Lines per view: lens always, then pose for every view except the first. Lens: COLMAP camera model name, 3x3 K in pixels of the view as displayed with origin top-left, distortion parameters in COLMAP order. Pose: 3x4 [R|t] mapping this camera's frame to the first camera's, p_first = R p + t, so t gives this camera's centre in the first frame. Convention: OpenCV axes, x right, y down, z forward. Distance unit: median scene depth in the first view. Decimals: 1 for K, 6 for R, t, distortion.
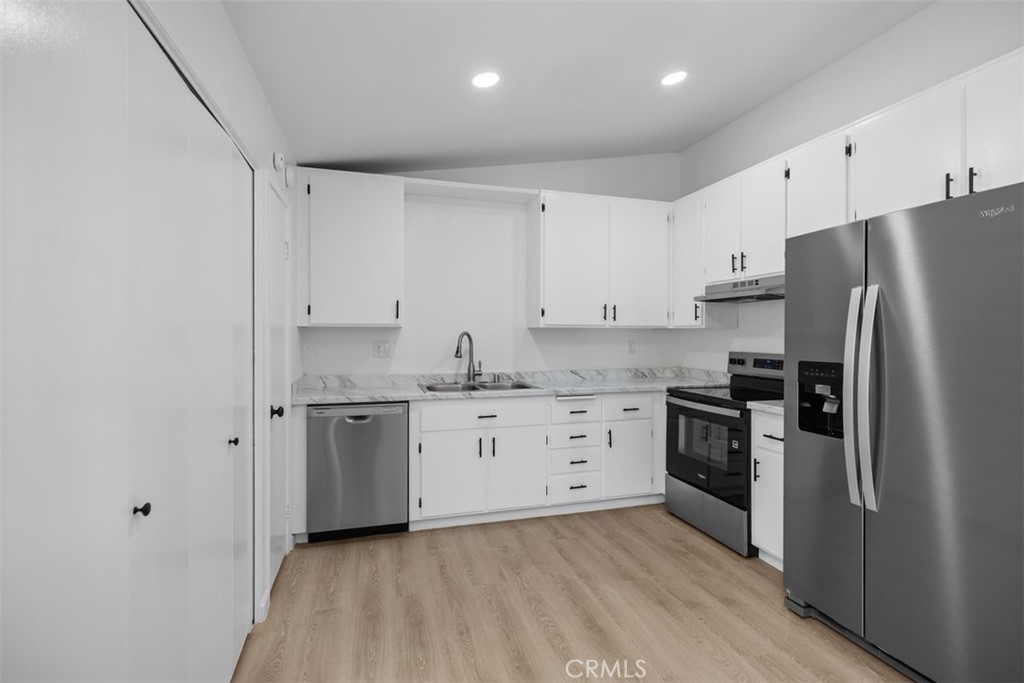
lens RADIAL K [[462.1, 0, 514.0], [0, 462.1, 338.0], [0, 0, 1]] dist [0.006157, -0.001103]
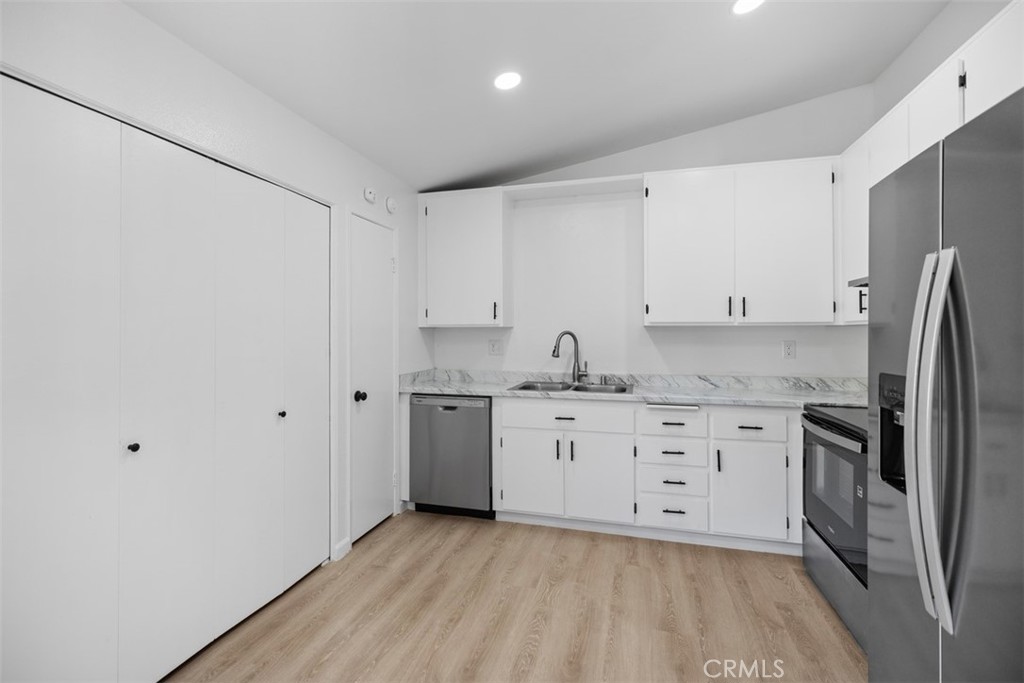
lens RADIAL K [[462.1, 0, 512.9], [0, 462.1, 332.1], [0, 0, 1]] dist [0.006157, -0.001103]
pose [[0.847078, -0.003692, -0.531455, 0.363660], [-0.002869, 0.999930, -0.011520, 0.000503], [0.531460, 0.011283, 0.847008, 0.119840]]
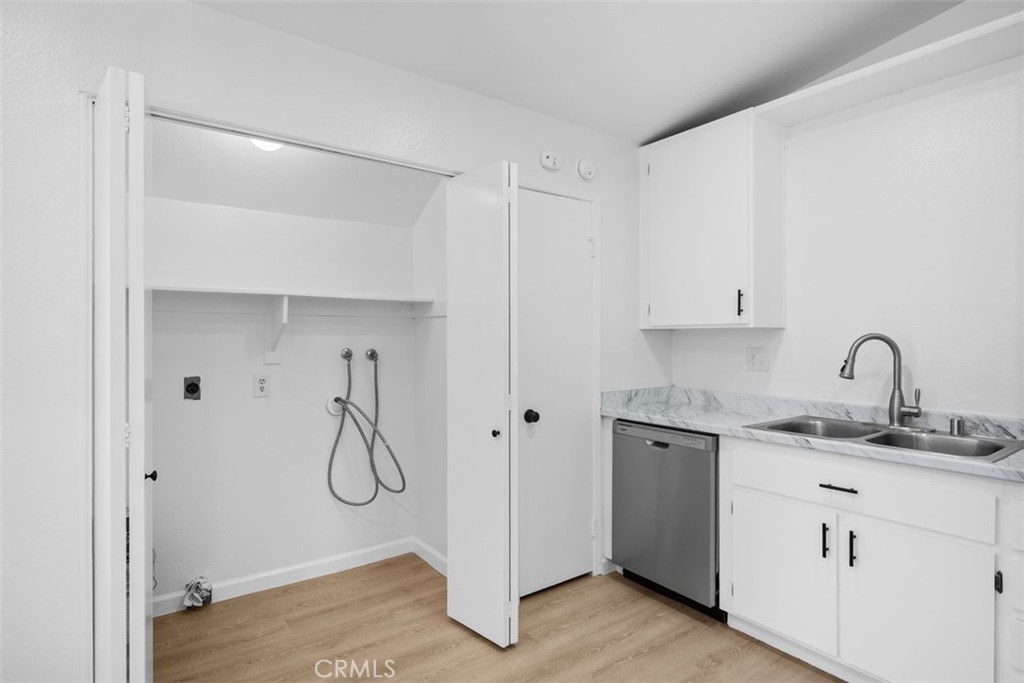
lens RADIAL K [[537.8, 0, 515.5], [0, 537.8, 345.3], [0, 0, 1]] dist [0.001775, -0.000897]
pose [[0.339047, 0.009299, -0.940724, 0.406957], [-0.008675, 0.999940, 0.006758, 0.000356], [0.940730, 0.005870, 0.339107, 0.424225]]
